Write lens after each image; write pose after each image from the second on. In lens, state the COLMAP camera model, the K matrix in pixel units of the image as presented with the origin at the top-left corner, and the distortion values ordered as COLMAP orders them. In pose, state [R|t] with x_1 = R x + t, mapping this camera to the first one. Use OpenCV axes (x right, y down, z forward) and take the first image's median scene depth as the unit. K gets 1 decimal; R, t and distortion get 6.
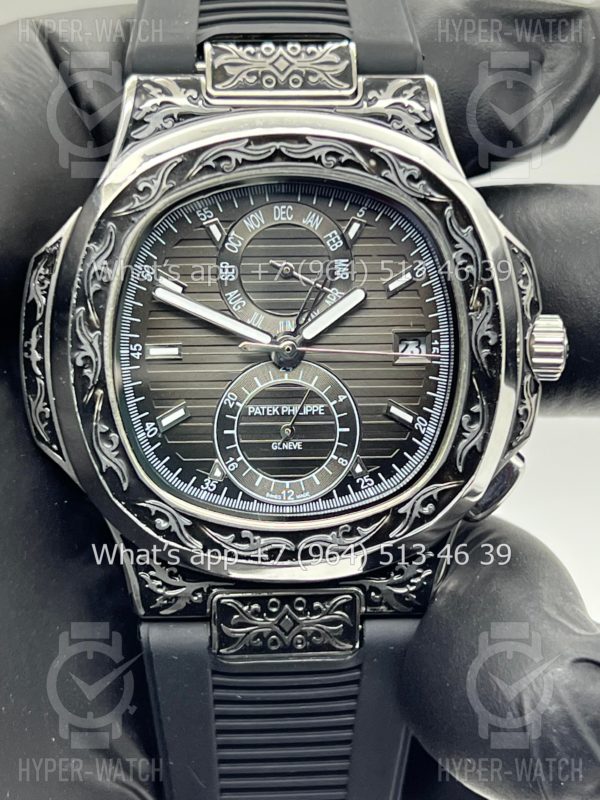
lens RADIAL K [[1848.5, 0, 288.2], [0, 1848.5, 399.0], [0, 0, 1]] dist [0.282413, 0.000000]
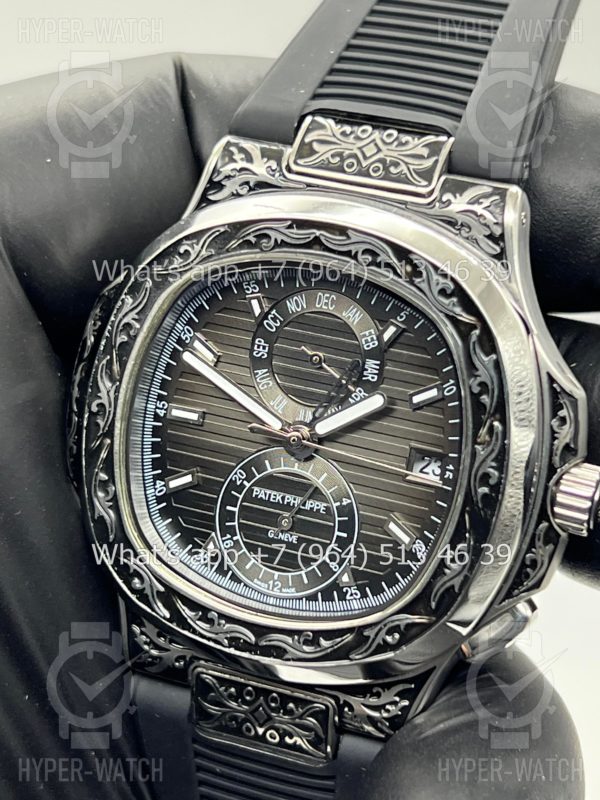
lens RADIAL K [[1848.5, 0, 301.6], [0, 1848.5, 402.6], [0, 0, 1]] dist [0.282413, 0.000000]
pose [[0.909181, 0.212327, -0.358201, 0.341682], [-0.206736, 0.976887, 0.054324, -0.098166], [0.361457, 0.024663, 0.932063, 0.096925]]
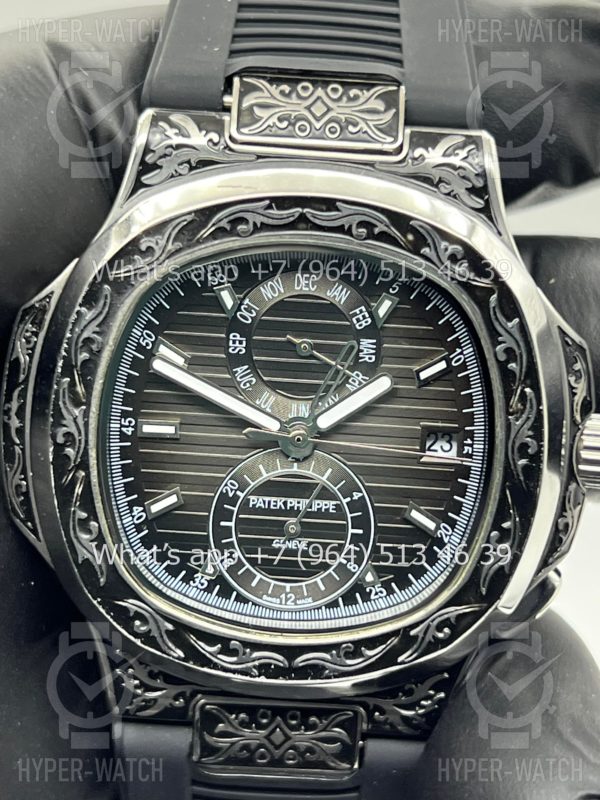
lens RADIAL K [[1848.5, 0, 296.3], [0, 1848.5, 397.3], [0, 0, 1]] dist [0.282413, 0.000000]
pose [[0.996055, 0.078076, -0.042164, 0.033937], [-0.075027, 0.994749, 0.069612, -0.106535], [0.047378, -0.066174, 0.996683, 0.123491]]
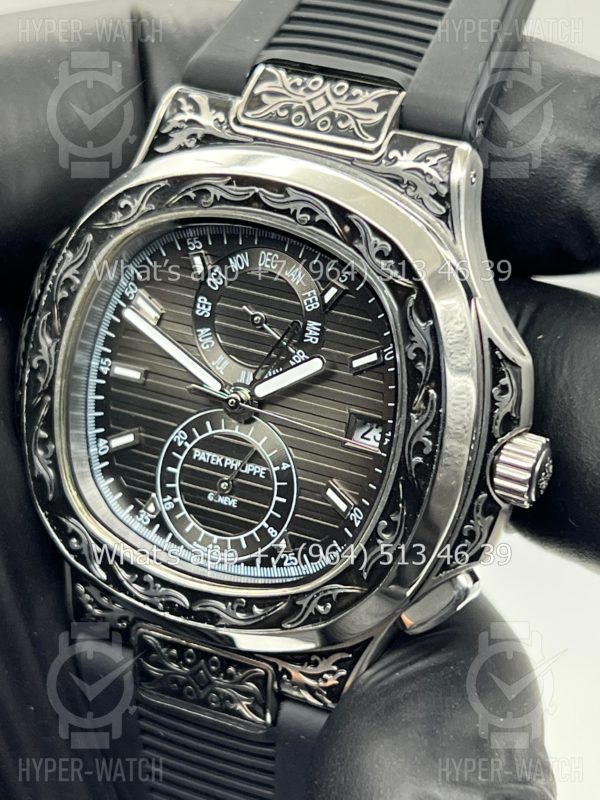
lens RADIAL K [[1848.5, 0, 294.0], [0, 1848.5, 395.1], [0, 0, 1]] dist [0.282413, 0.000000]
pose [[0.878248, 0.244451, -0.411004, 0.409552], [-0.220366, 0.969659, 0.105833, -0.135626], [0.424404, -0.002376, 0.905470, 0.155817]]
